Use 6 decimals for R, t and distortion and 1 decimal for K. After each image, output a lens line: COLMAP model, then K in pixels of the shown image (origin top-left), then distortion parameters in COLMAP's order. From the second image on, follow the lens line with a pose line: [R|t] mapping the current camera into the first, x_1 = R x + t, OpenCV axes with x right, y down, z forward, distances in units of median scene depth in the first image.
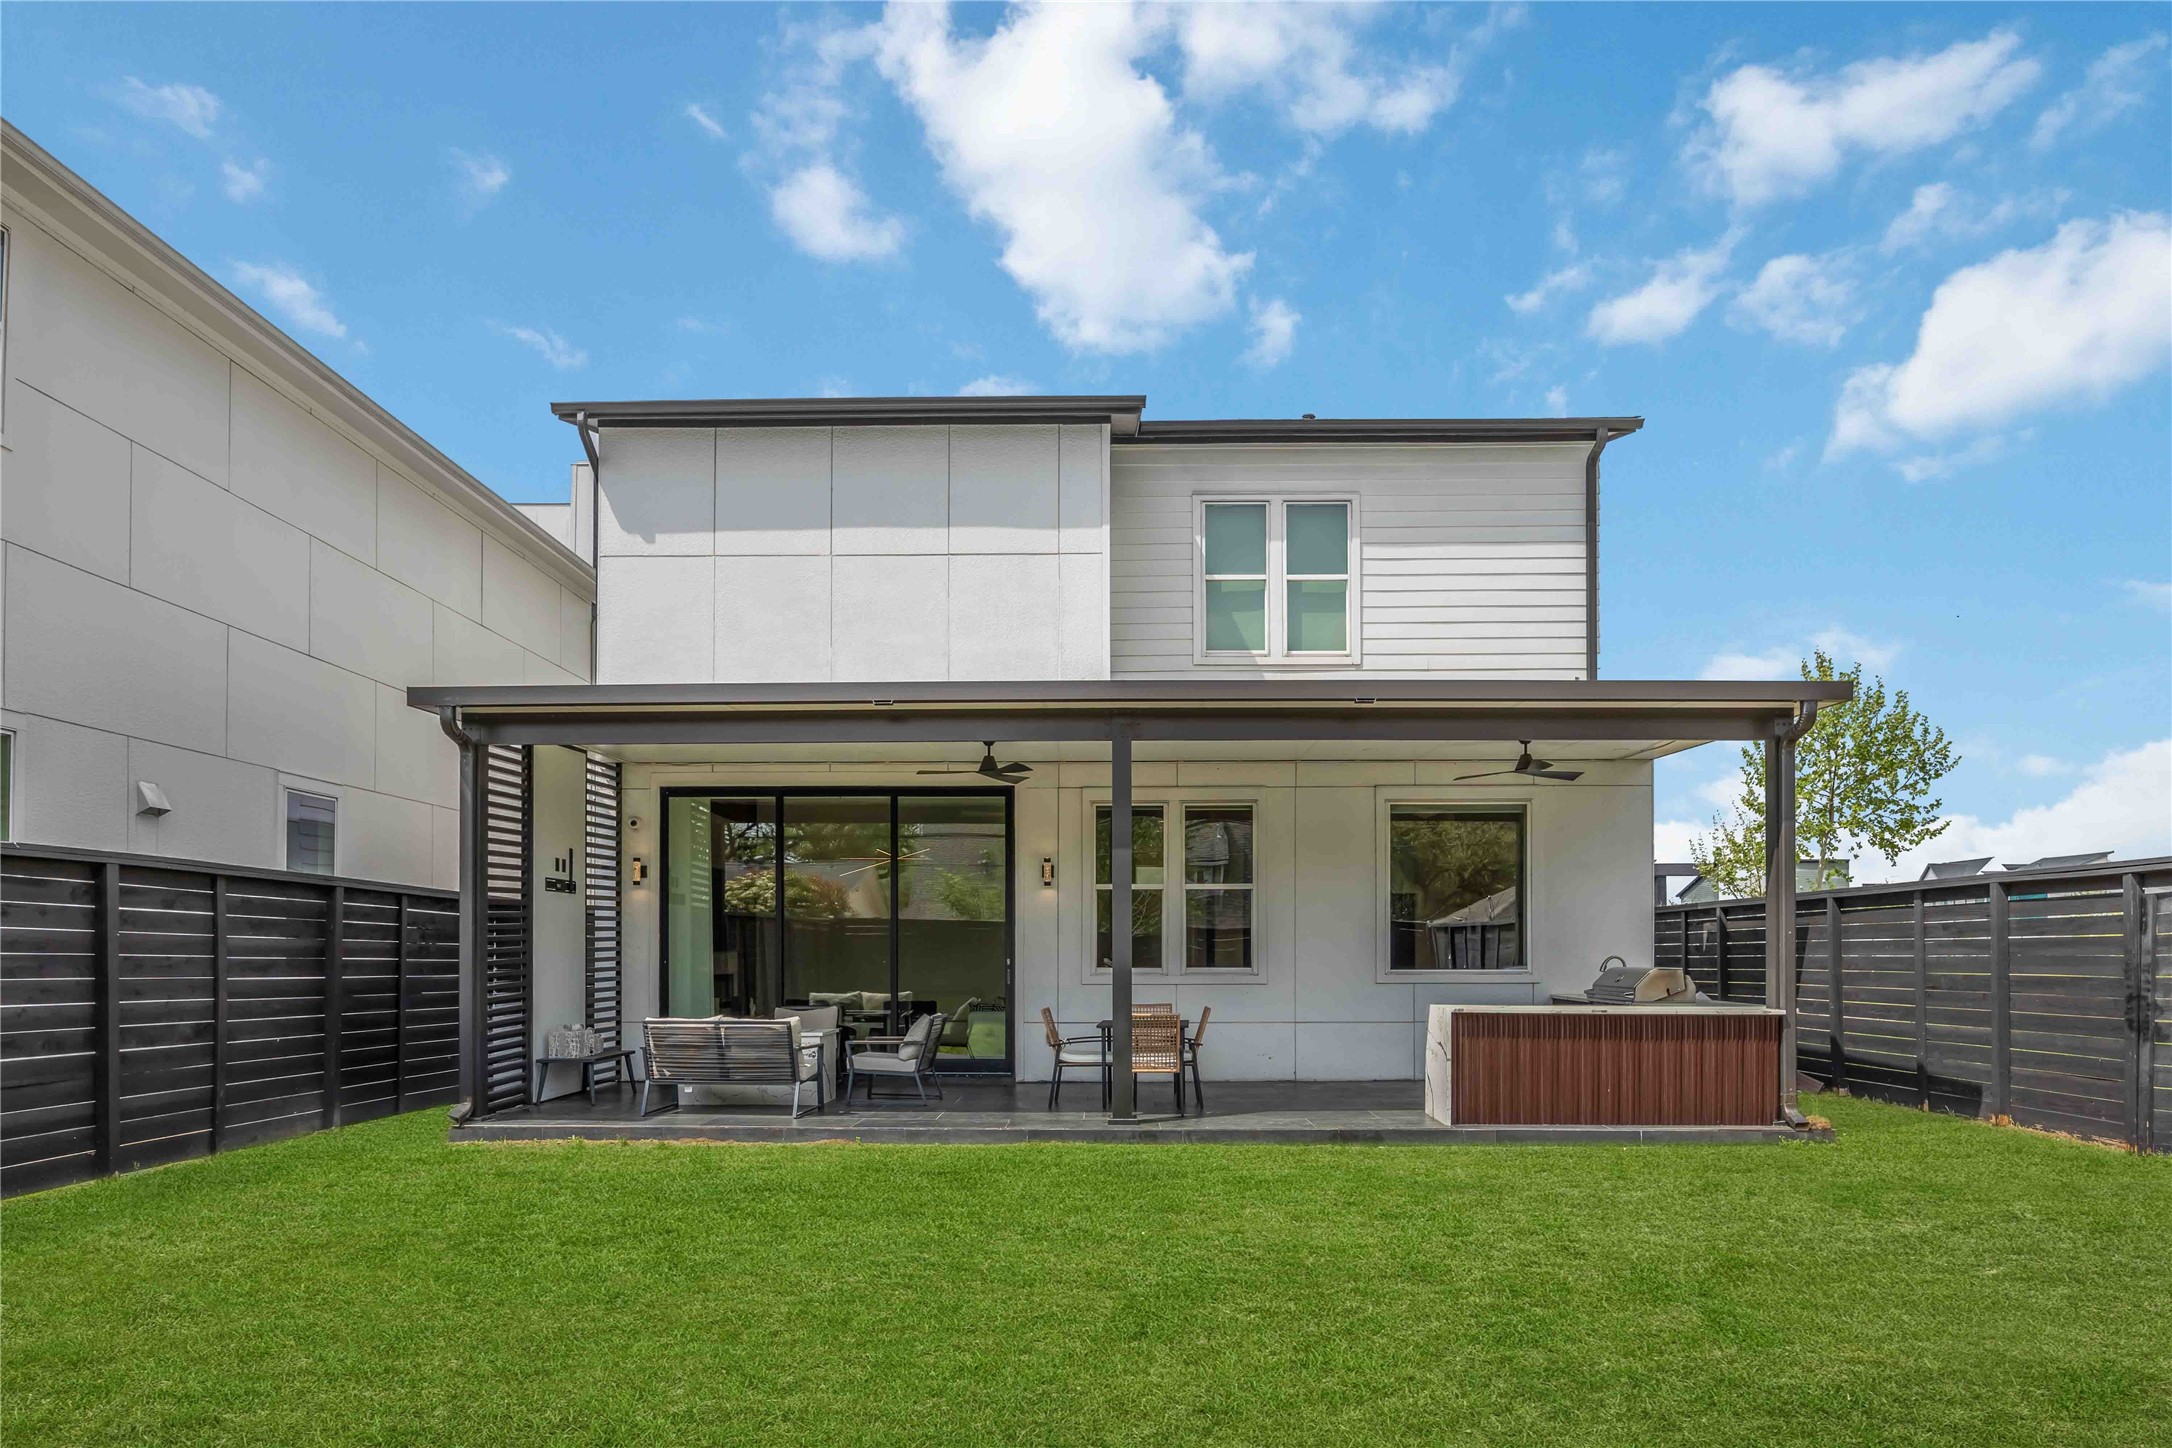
lens RADIAL K [[2625.7, 0, 1086.0], [0, 2625.7, 724.0], [0, 0, 1]] dist [0.004956, 0.027307]
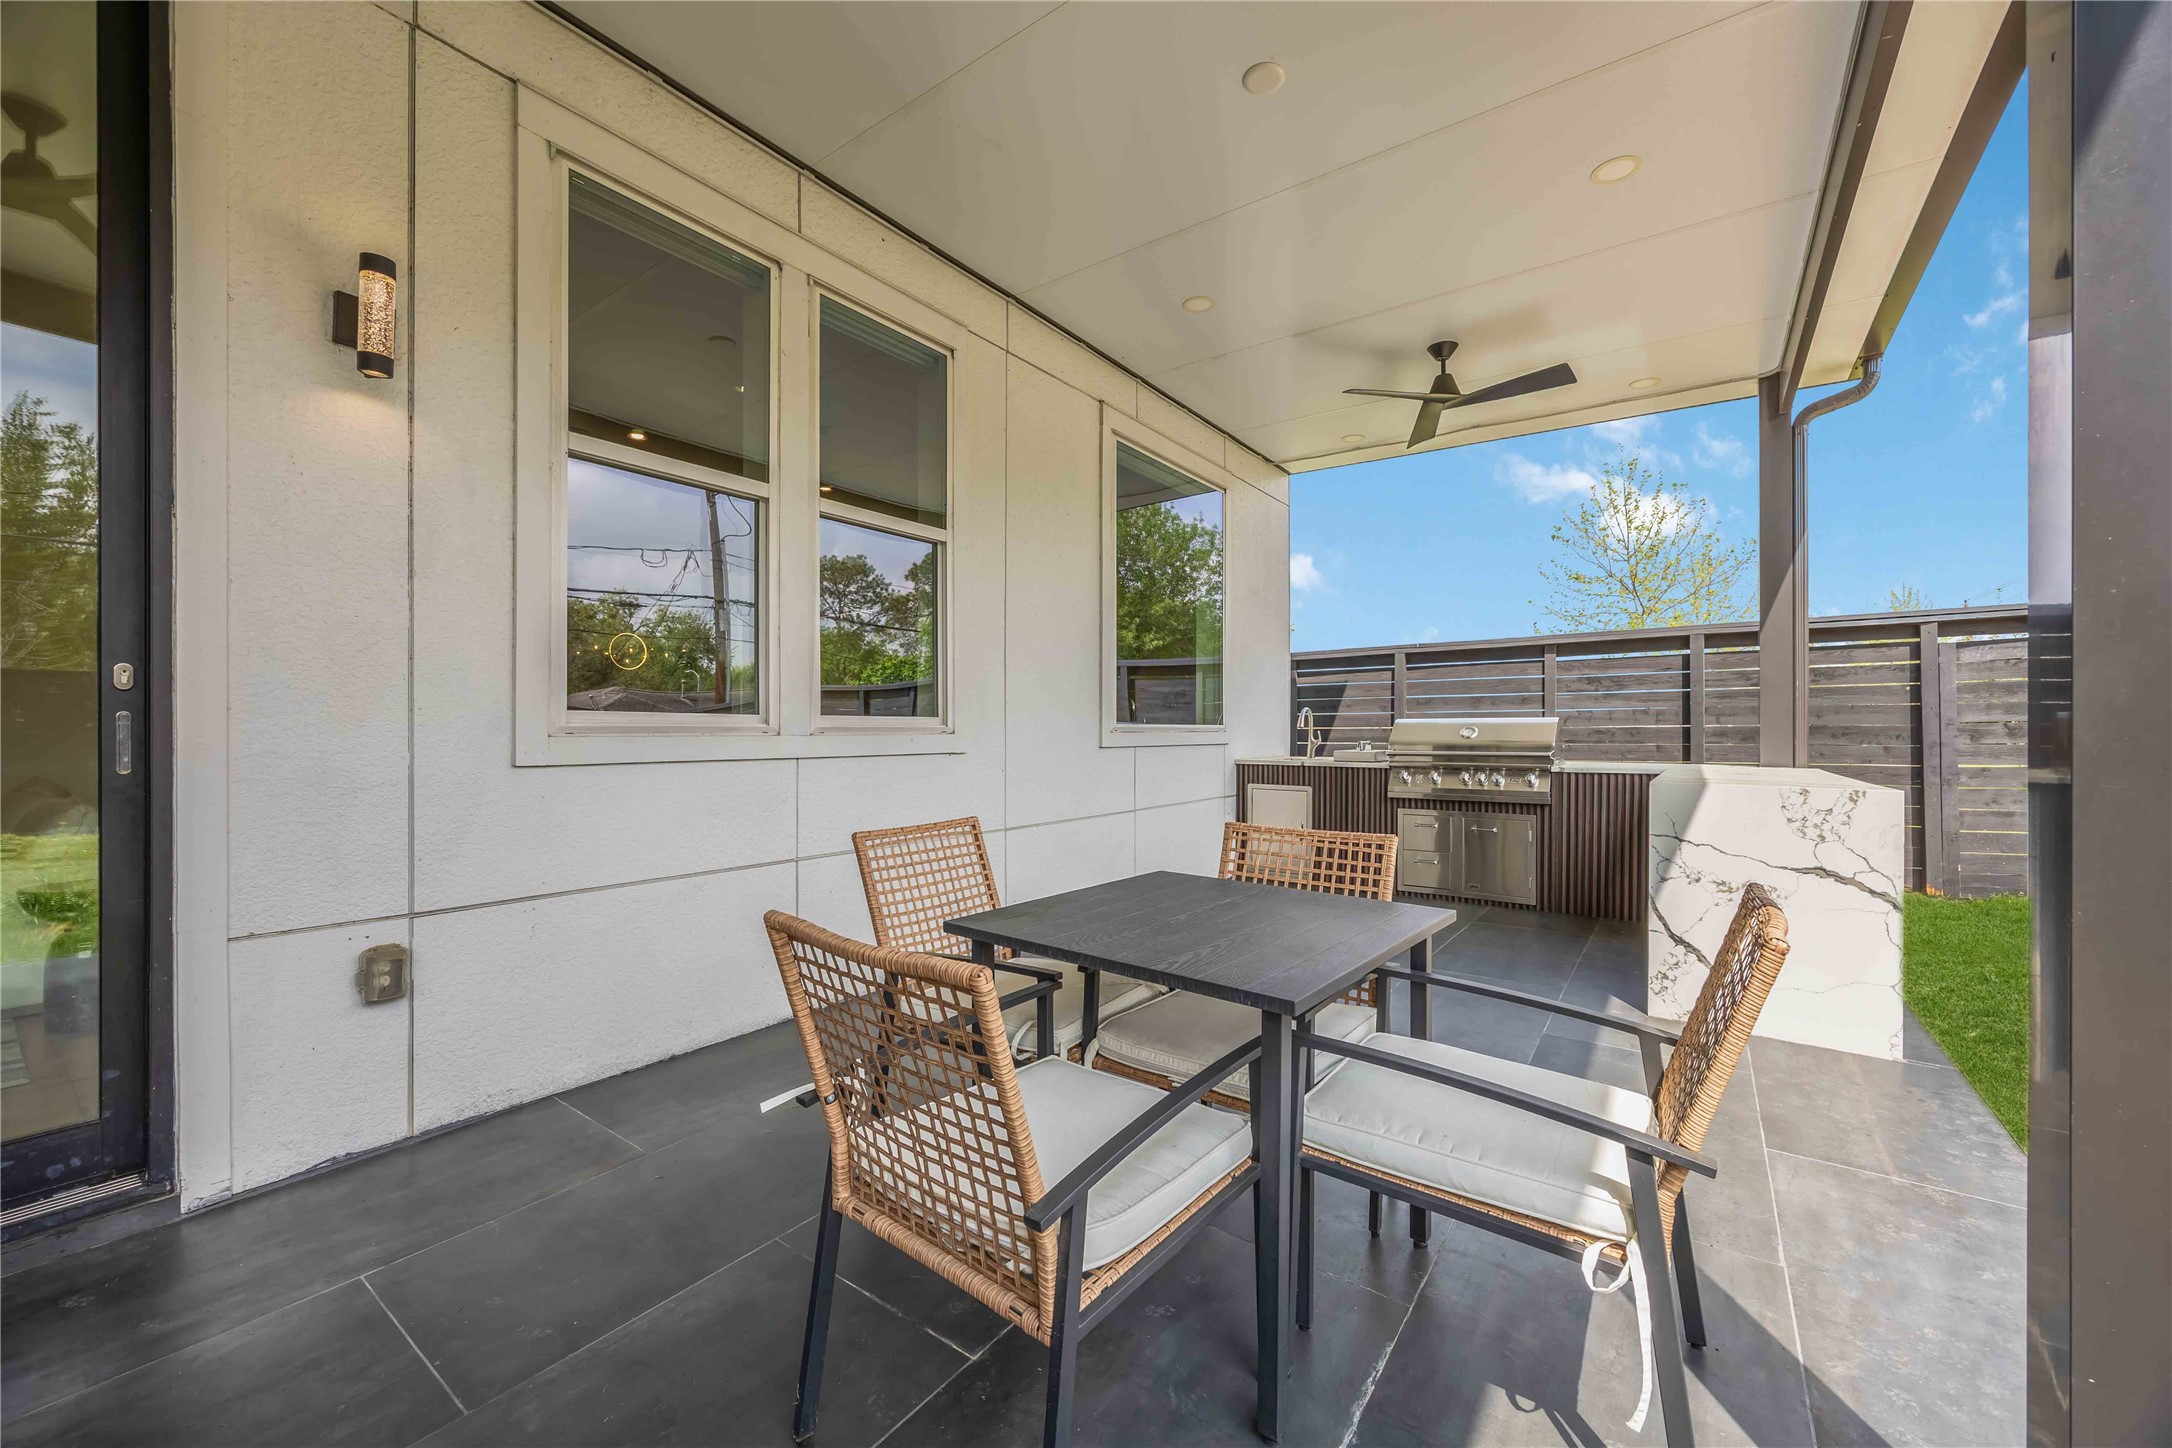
lens RADIAL K [[827.4, 0, 1088.7], [0, 827.4, 731.9], [0, 0, 1]] dist [0.000613, 0.000007]
pose [[0.566447, 0.000218, 0.824098, -0.041041], [-0.063296, 0.997057, 0.043244, 0.087716], [-0.821664, -0.076657, 0.564794, 0.899291]]
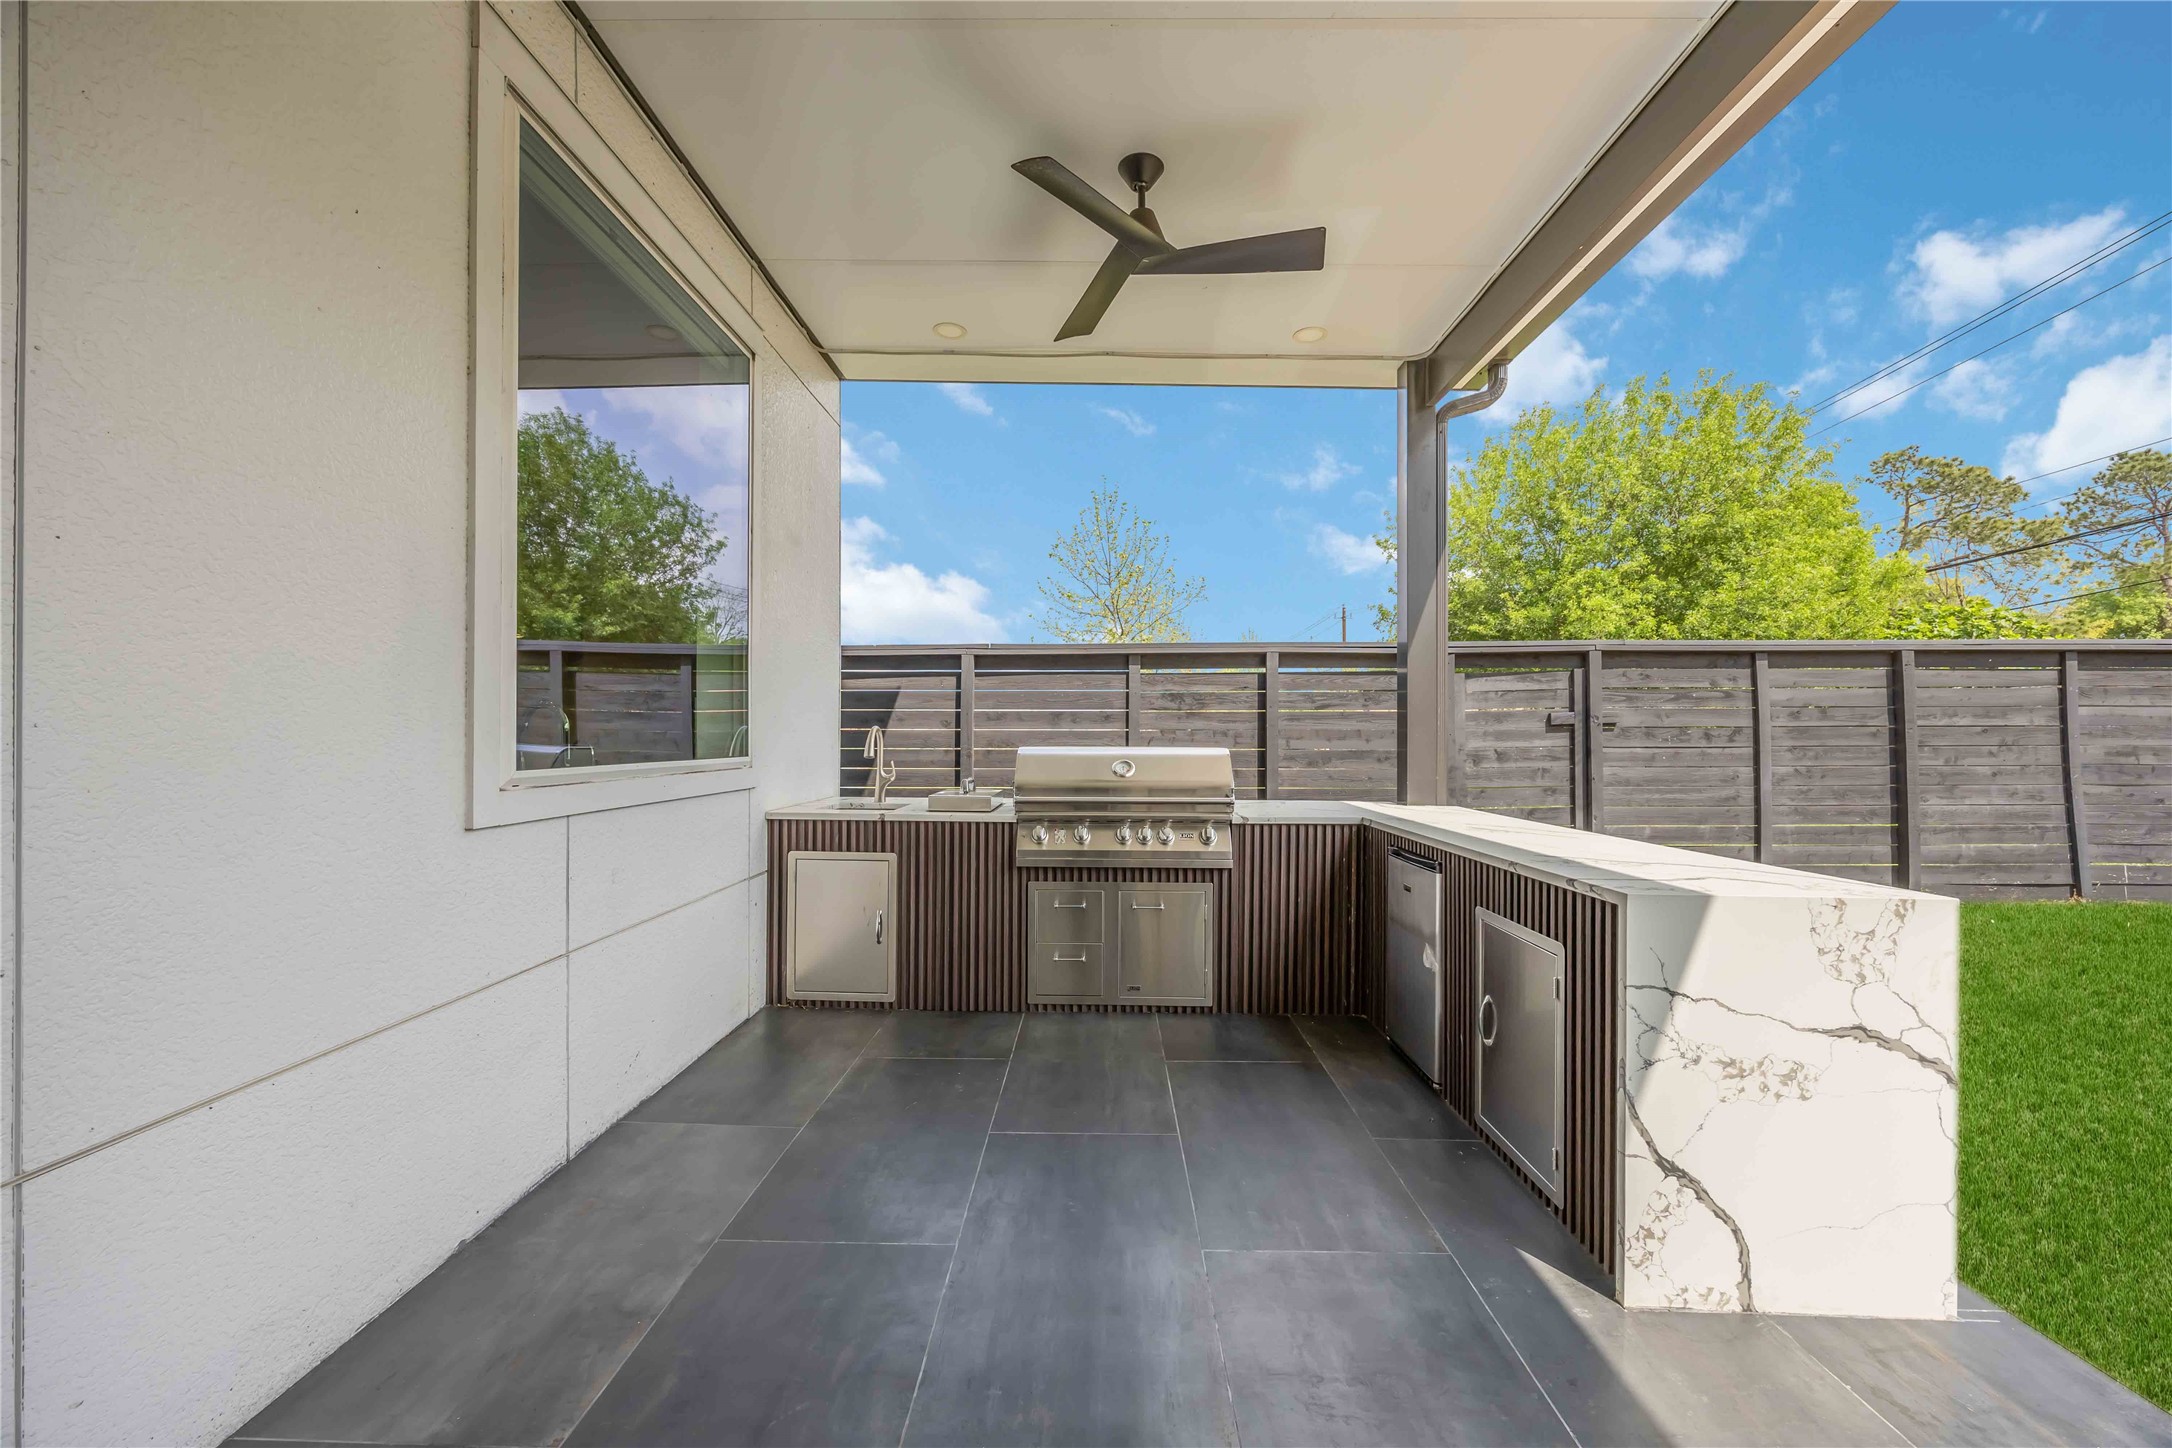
lens RADIAL K [[833.0, 0, 1084.5], [0, 833.0, 742.9], [0, 0, 1]] dist [-0.007565, 0.000019]
pose [[0.002096, -0.006519, 0.999977, 0.033753], [-0.081505, 0.996651, 0.006668, 0.085957], [-0.996671, -0.081517, 0.001557, 0.943538]]
